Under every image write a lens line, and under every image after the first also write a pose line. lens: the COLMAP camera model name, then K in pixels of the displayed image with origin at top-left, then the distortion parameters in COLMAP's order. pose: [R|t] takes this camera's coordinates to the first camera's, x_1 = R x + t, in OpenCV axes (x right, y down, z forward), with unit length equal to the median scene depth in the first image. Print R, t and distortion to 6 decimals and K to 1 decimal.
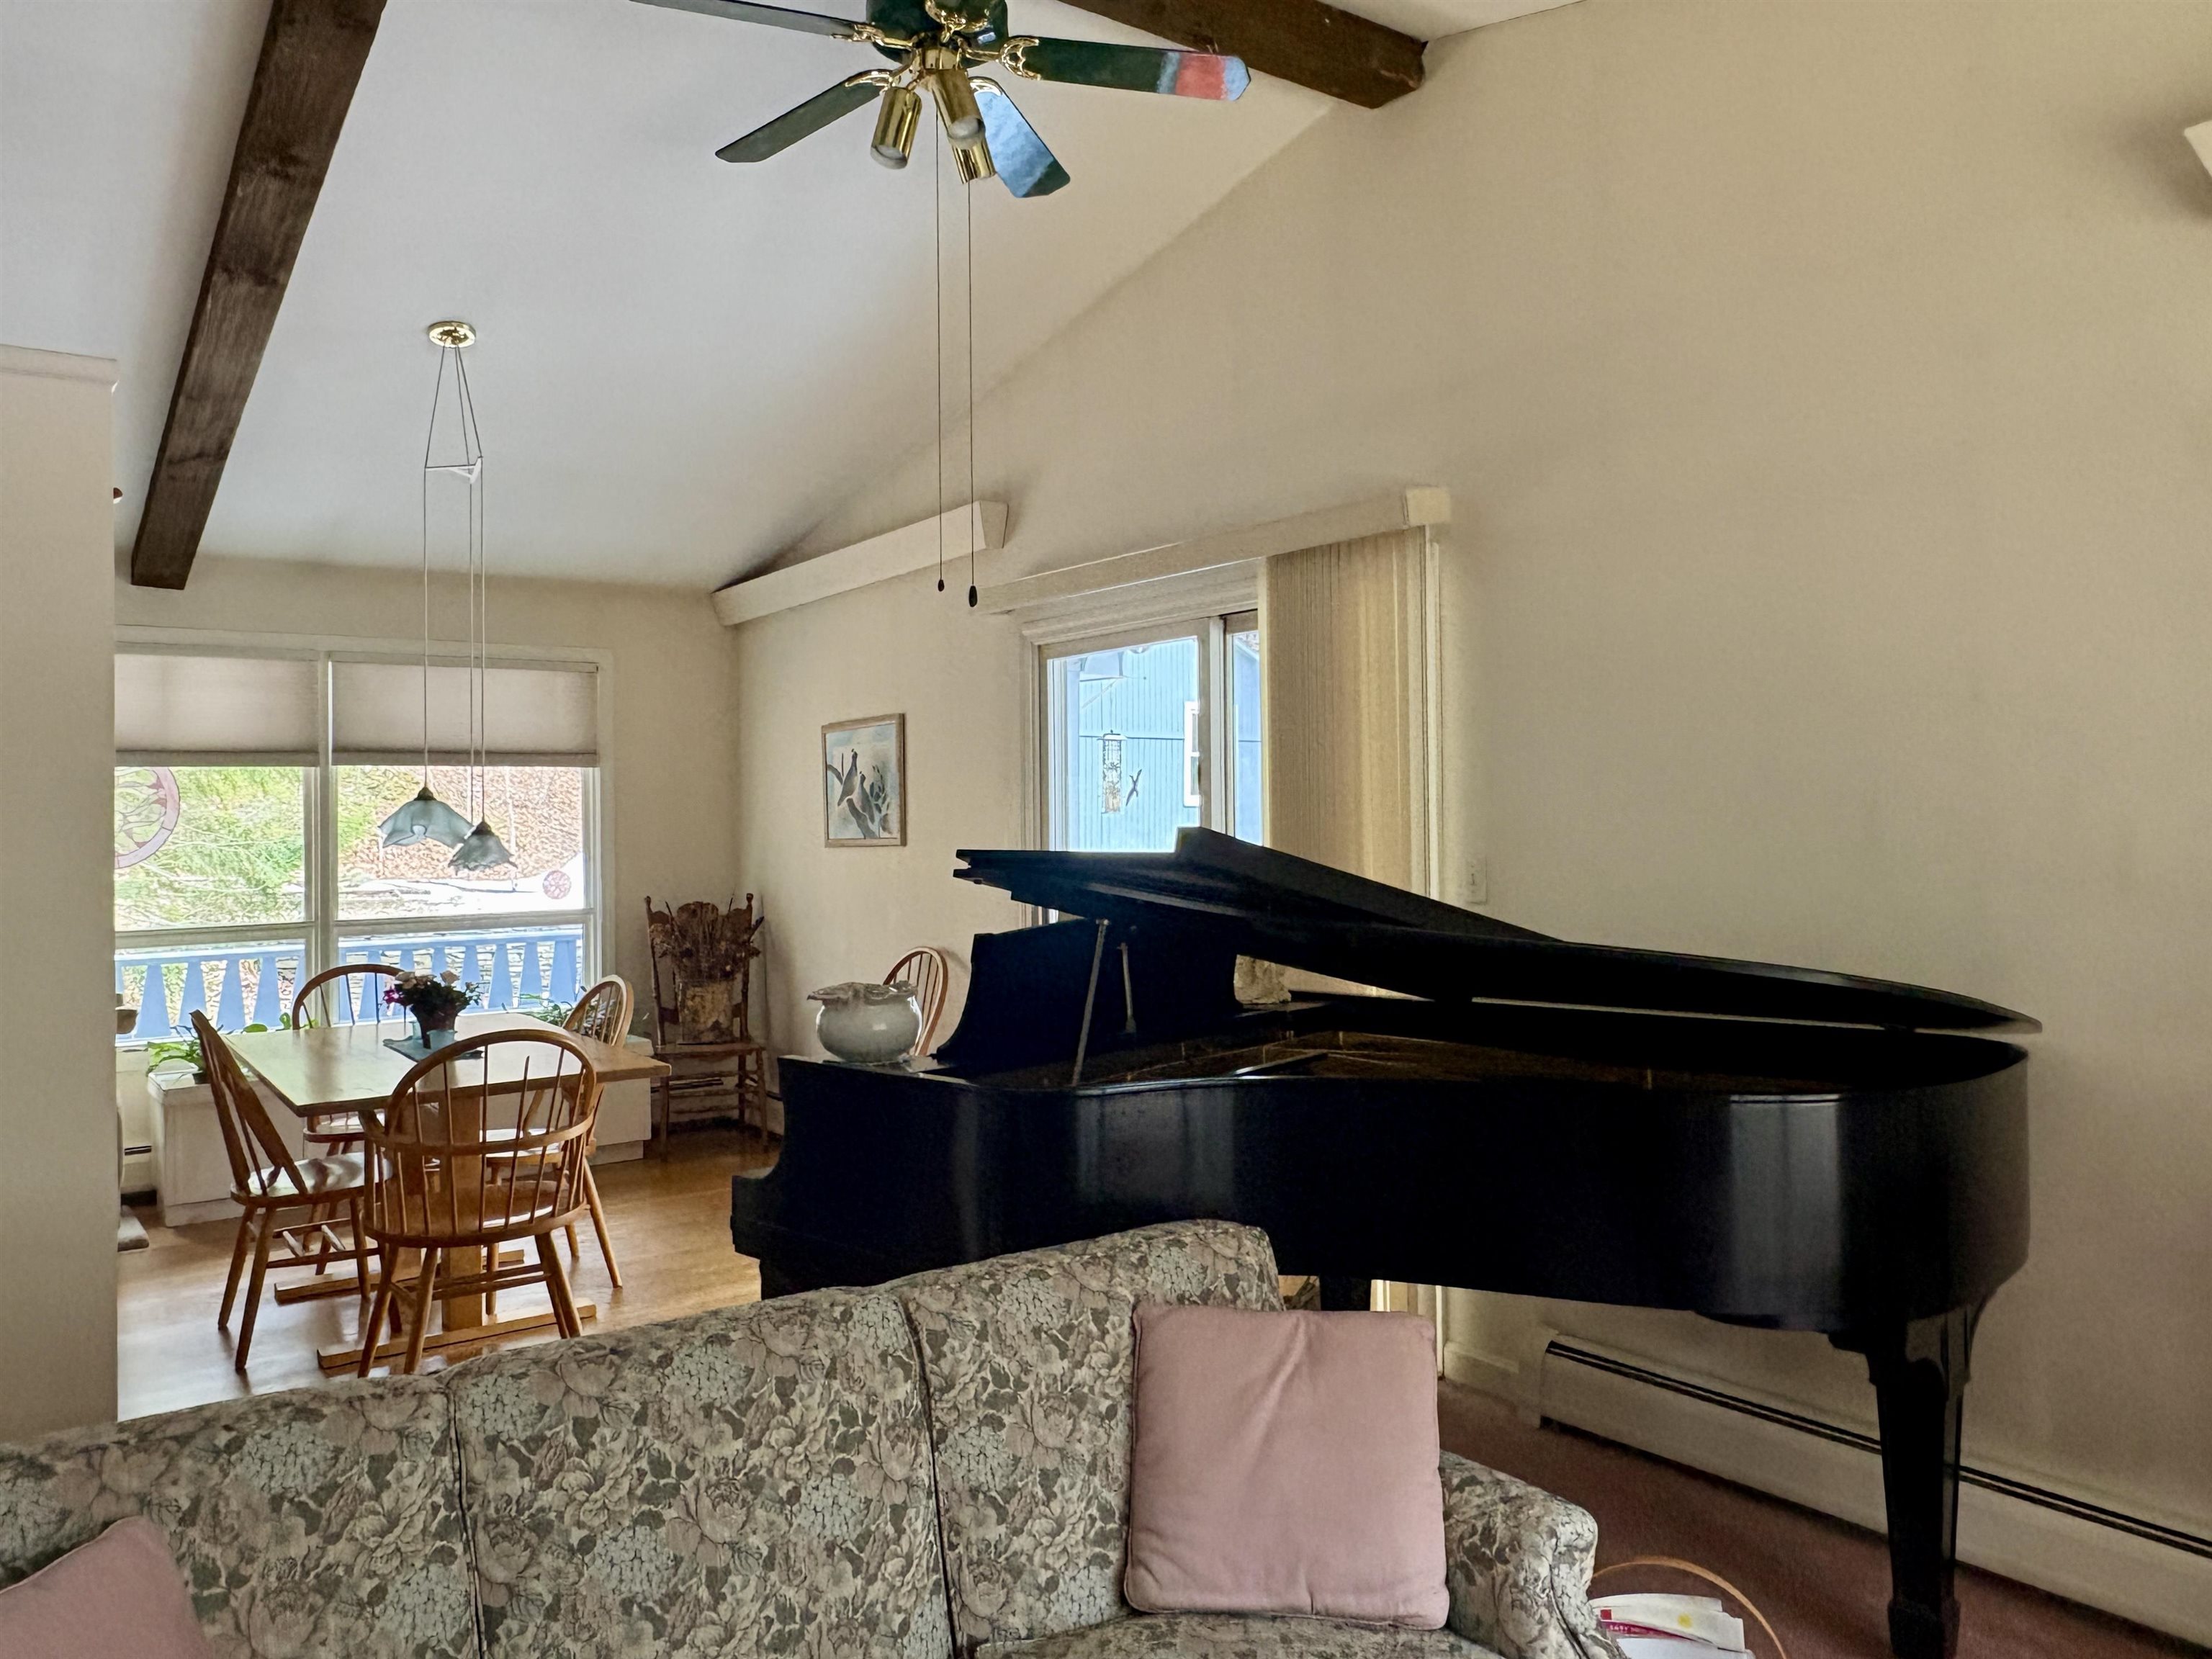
lens RADIAL K [[1589.7, 0, 1099.5], [0, 1589.7, 785.1], [0, 0, 1]] dist [-0.005480, -0.001804]
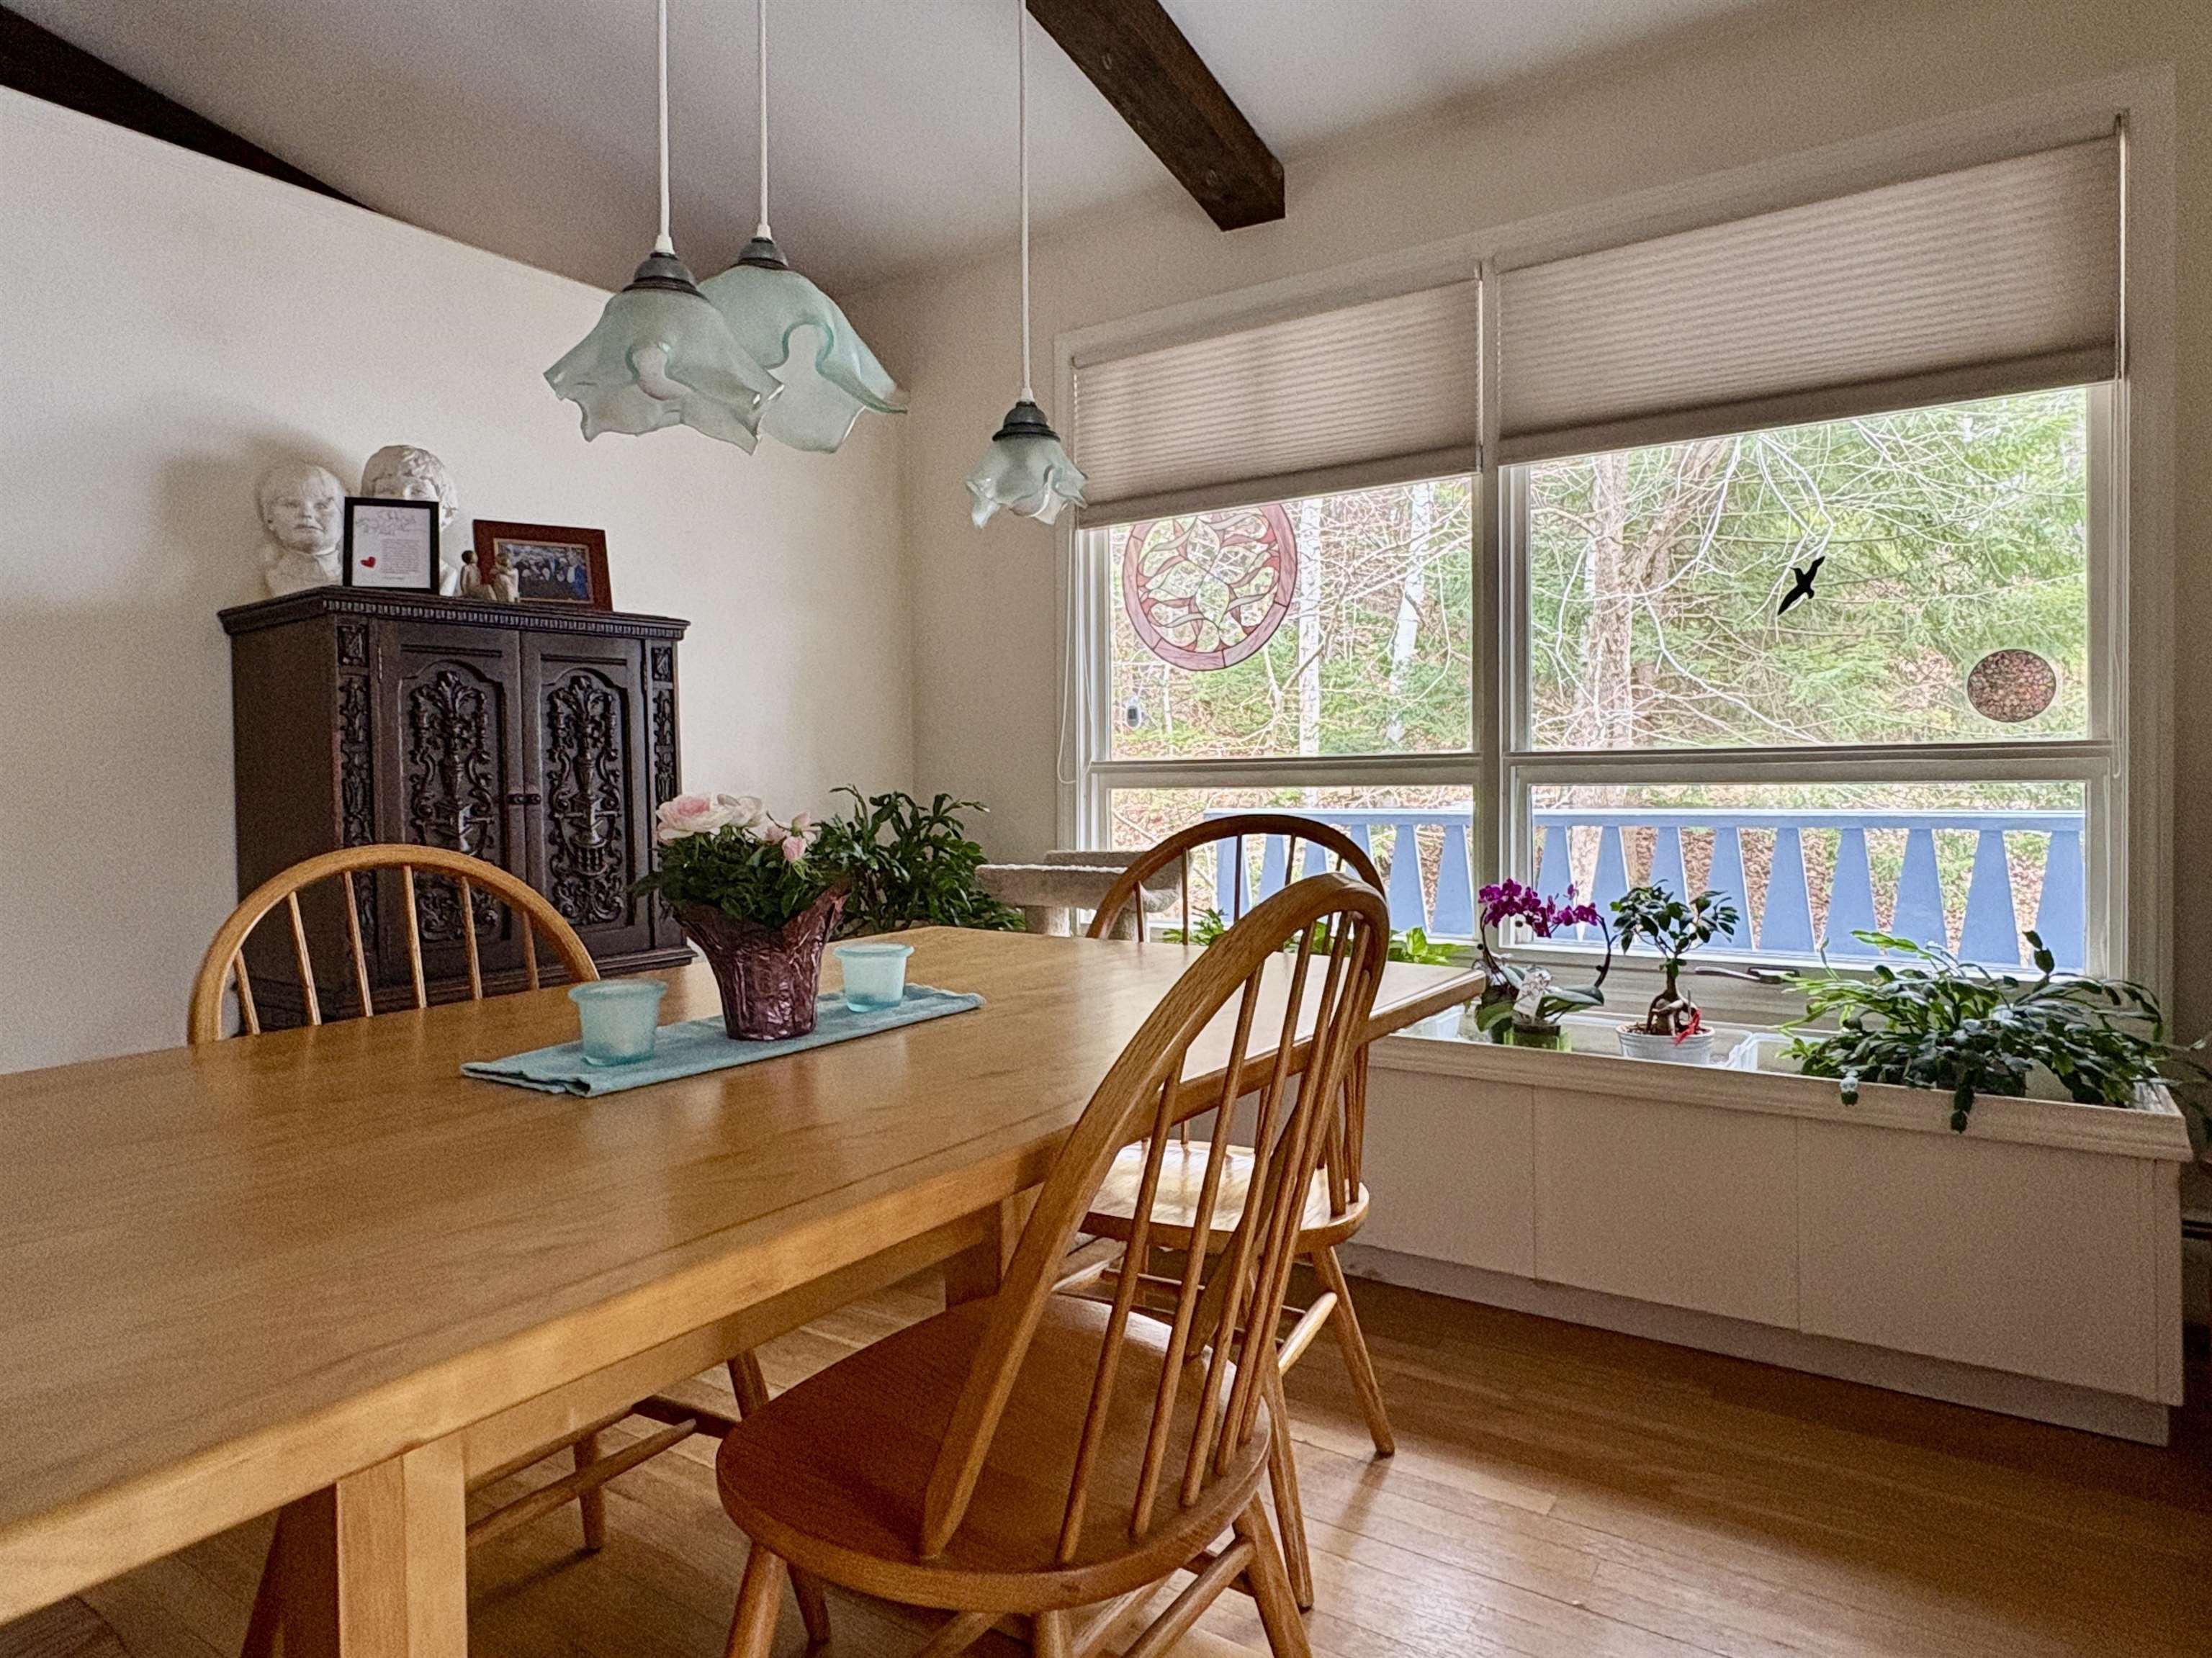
lens RADIAL K [[1414.2, 0, 1025.4], [0, 1414.2, 803.7], [0, 0, 1]] dist [0.003893, 0.000215]
pose [[0.287920, 0.028302, -0.957236, -0.085765], [0.015627, 0.999291, 0.034245, 0.114107], [0.957527, -0.024818, 0.287273, 0.955273]]
